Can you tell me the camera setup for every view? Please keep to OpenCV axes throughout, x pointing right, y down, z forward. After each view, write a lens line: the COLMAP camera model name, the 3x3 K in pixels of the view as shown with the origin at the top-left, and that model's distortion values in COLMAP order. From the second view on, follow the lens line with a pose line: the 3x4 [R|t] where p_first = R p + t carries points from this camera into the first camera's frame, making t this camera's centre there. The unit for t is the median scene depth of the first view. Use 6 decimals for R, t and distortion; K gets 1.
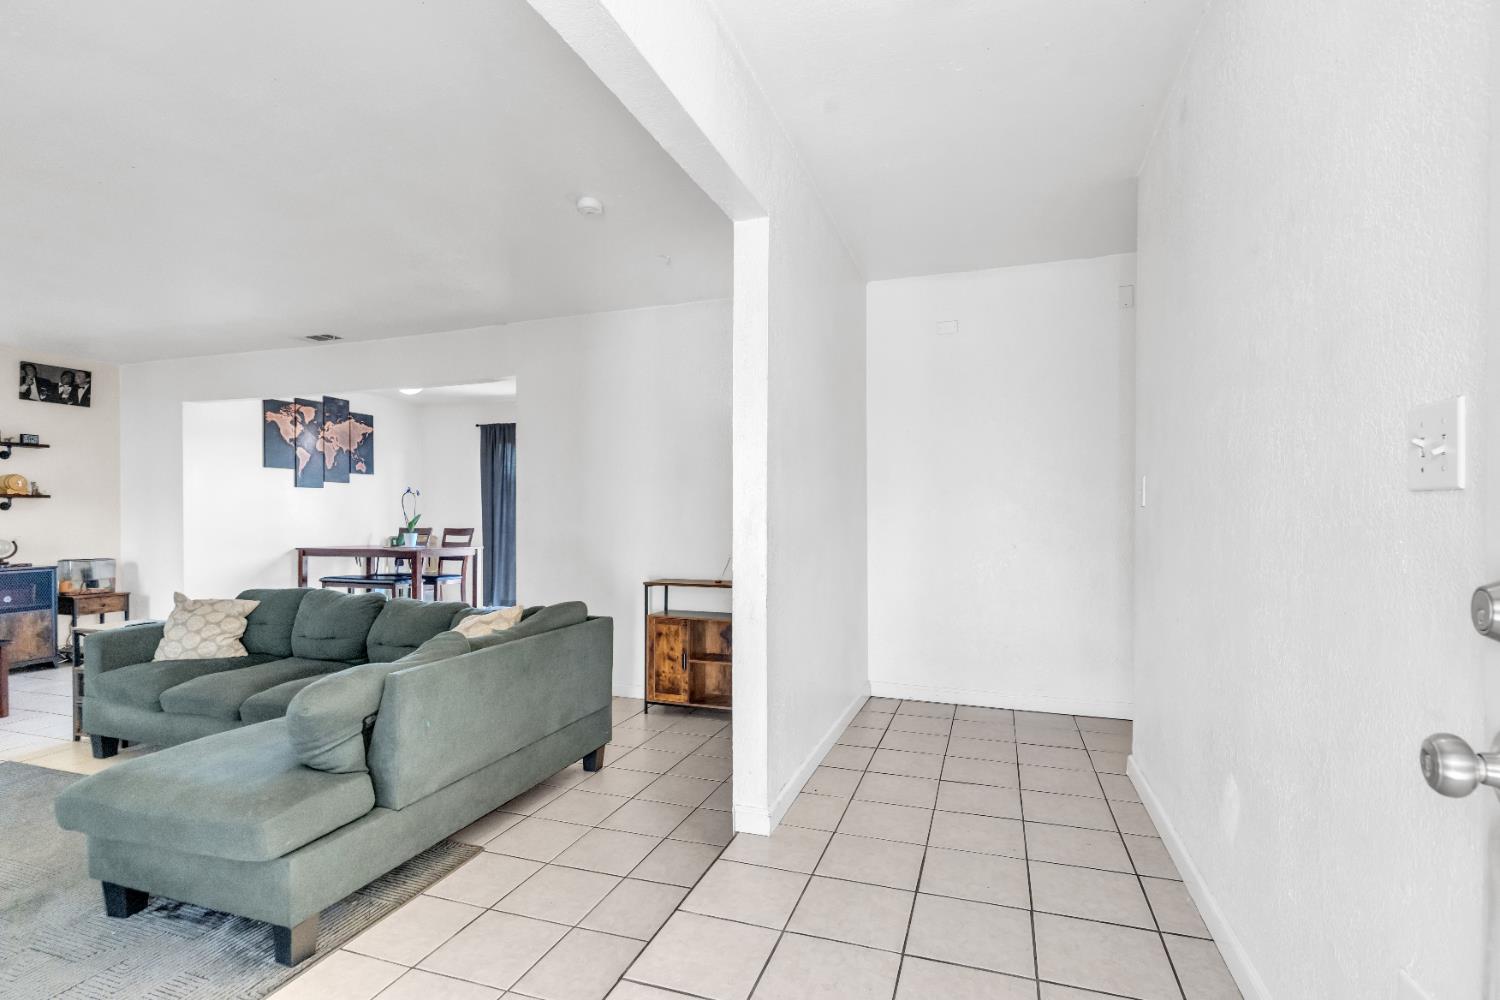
lens RADIAL K [[717.0, 0, 753.4], [0, 717.0, 506.9], [0, 0, 1]] dist [0.001667, 0.001127]
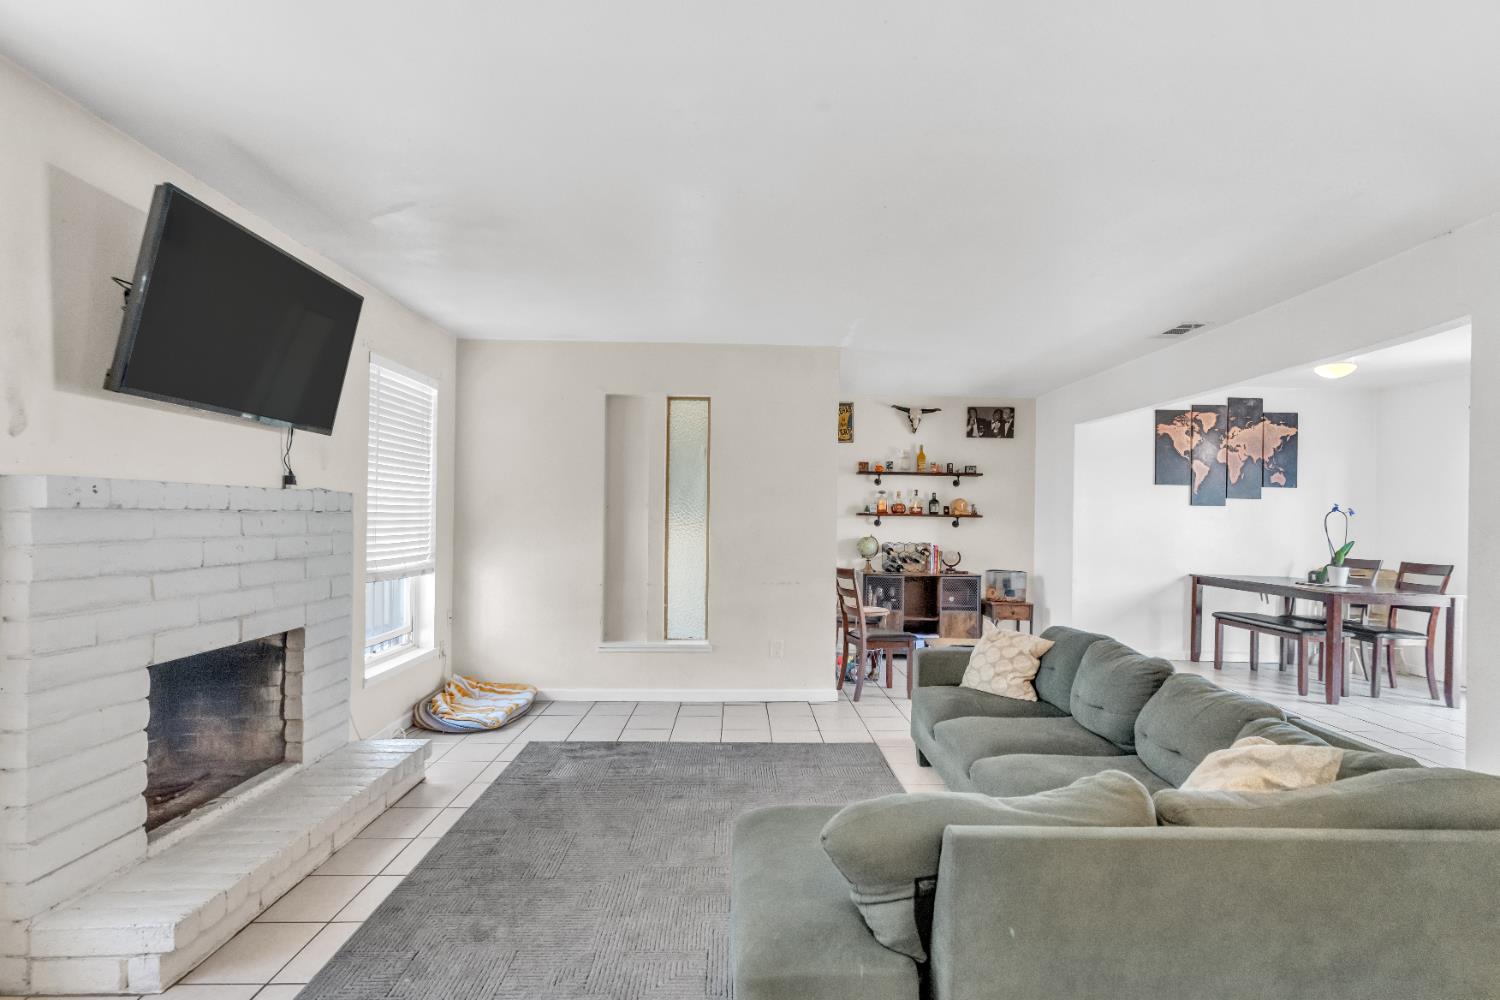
lens RADIAL K [[717.0, 0, 748.1], [0, 717.0, 506.1], [0, 0, 1]] dist [0.001667, 0.001127]
pose [[0.336482, -0.005418, -0.941674, 0.012485], [-0.008142, 0.999929, -0.008662, -0.014818], [0.941655, 0.010582, 0.336414, 0.191943]]
